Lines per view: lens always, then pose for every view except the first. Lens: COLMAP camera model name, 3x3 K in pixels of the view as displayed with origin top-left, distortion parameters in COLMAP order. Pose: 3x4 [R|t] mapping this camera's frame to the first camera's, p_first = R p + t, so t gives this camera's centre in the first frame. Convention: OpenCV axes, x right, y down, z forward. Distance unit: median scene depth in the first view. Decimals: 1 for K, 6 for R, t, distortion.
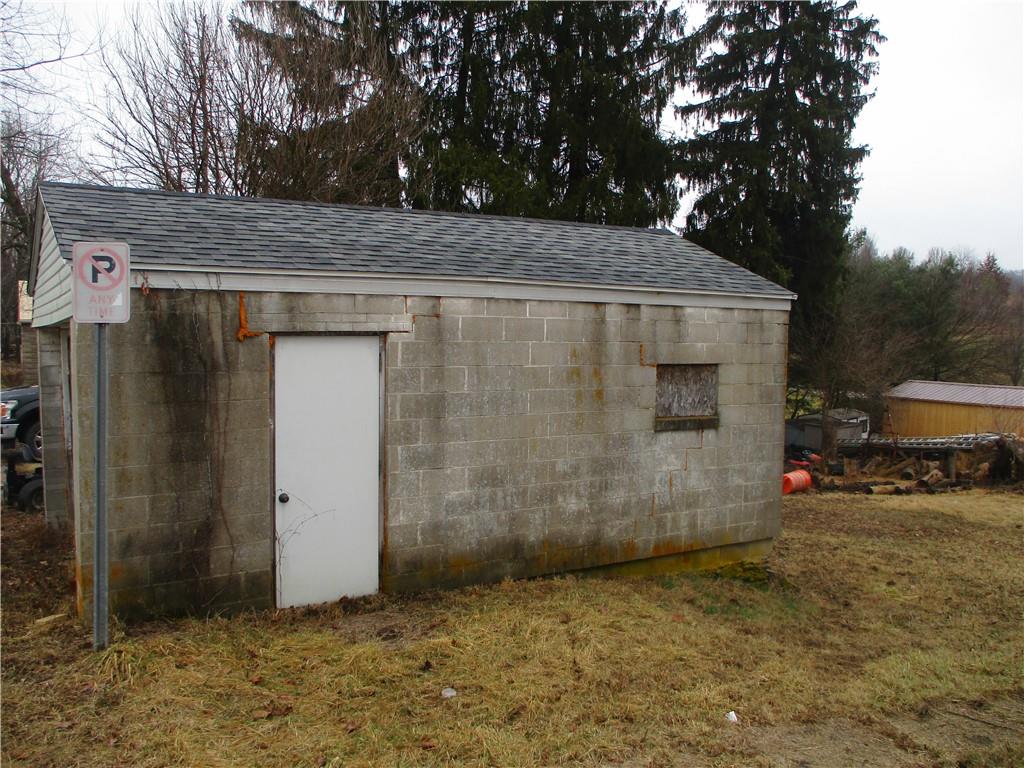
lens RADIAL K [[856.7, 0, 512.0], [0, 856.7, 384.0], [0, 0, 1]] dist [-0.058458, 0.073221]
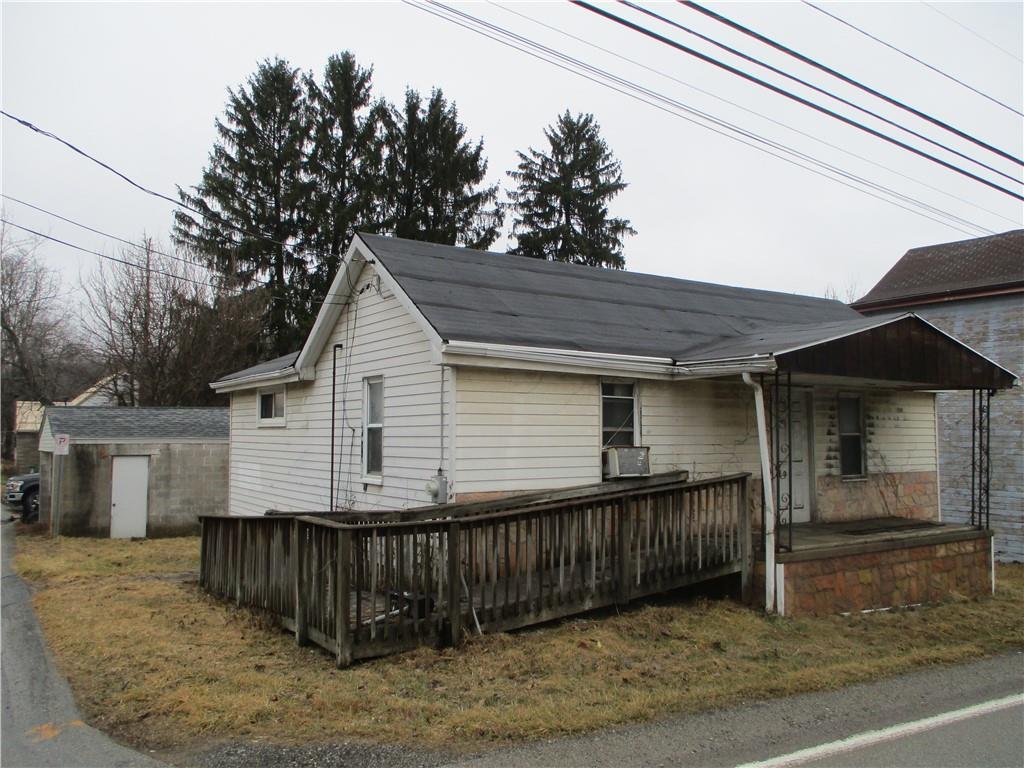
lens RADIAL K [[856.7, 0, 512.0], [0, 856.7, 384.0], [0, 0, 1]] dist [-0.058458, 0.073221]
pose [[0.999832, 0.000561, 0.018335, 1.163741], [0.001488, 0.993756, -0.111566, 0.033942], [-0.018284, 0.111574, 0.993588, -2.258630]]
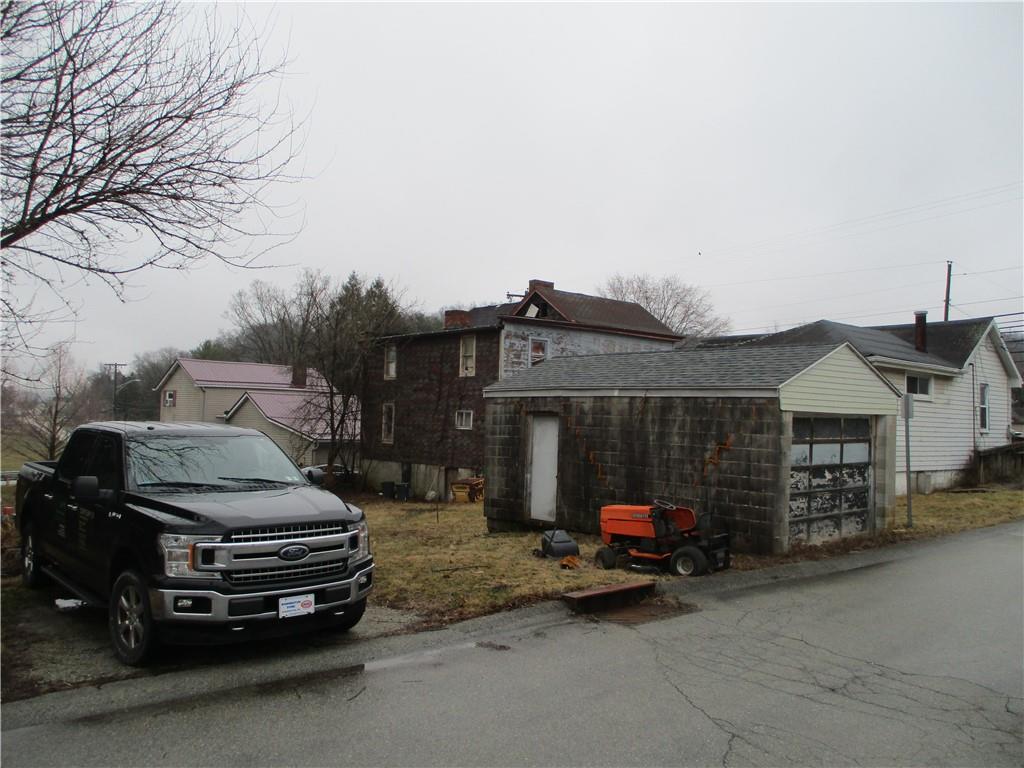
lens RADIAL K [[856.7, 0, 512.0], [0, 856.7, 384.0], [0, 0, 1]] dist [-0.058458, 0.073221]
pose [[-0.165426, 0.028042, 0.985823, -2.472259], [0.016528, 0.999534, -0.025658, -0.114349], [-0.986084, 0.012049, -0.165812, 2.196146]]
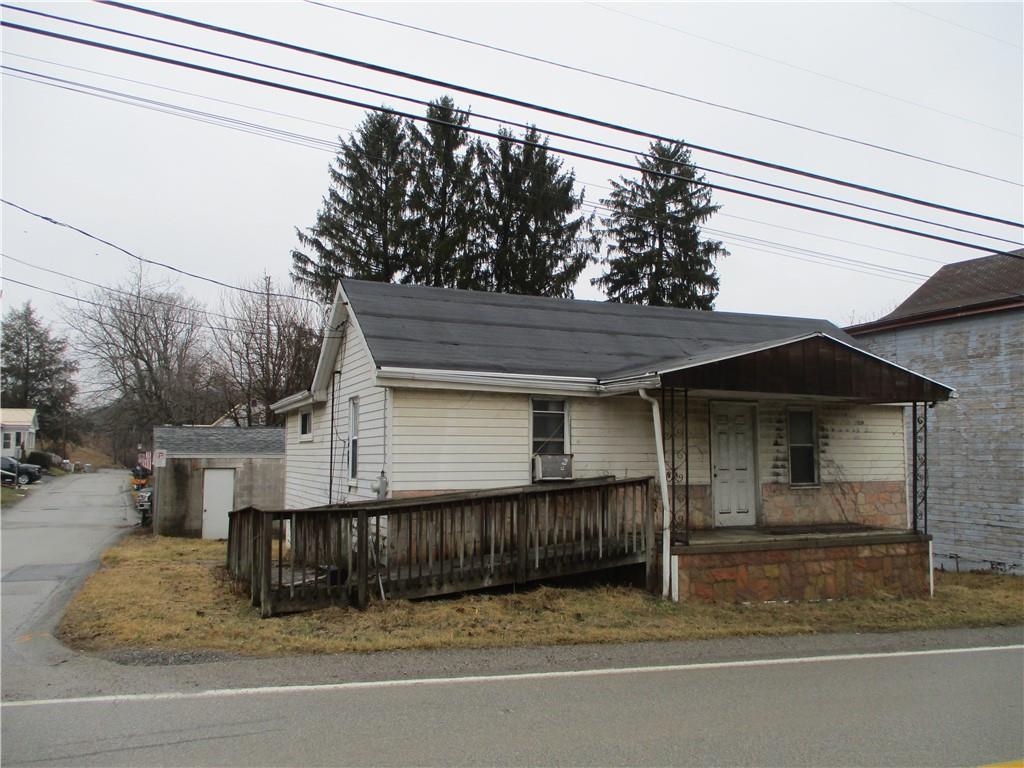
lens RADIAL K [[856.7, 0, 512.0], [0, 856.7, 384.0], [0, 0, 1]] dist [-0.058458, 0.073221]
pose [[0.988649, -0.014087, -0.149579, 1.617384], [-0.006607, 0.990555, -0.136953, 0.078670], [0.150095, 0.136387, 0.979219, -2.536413]]
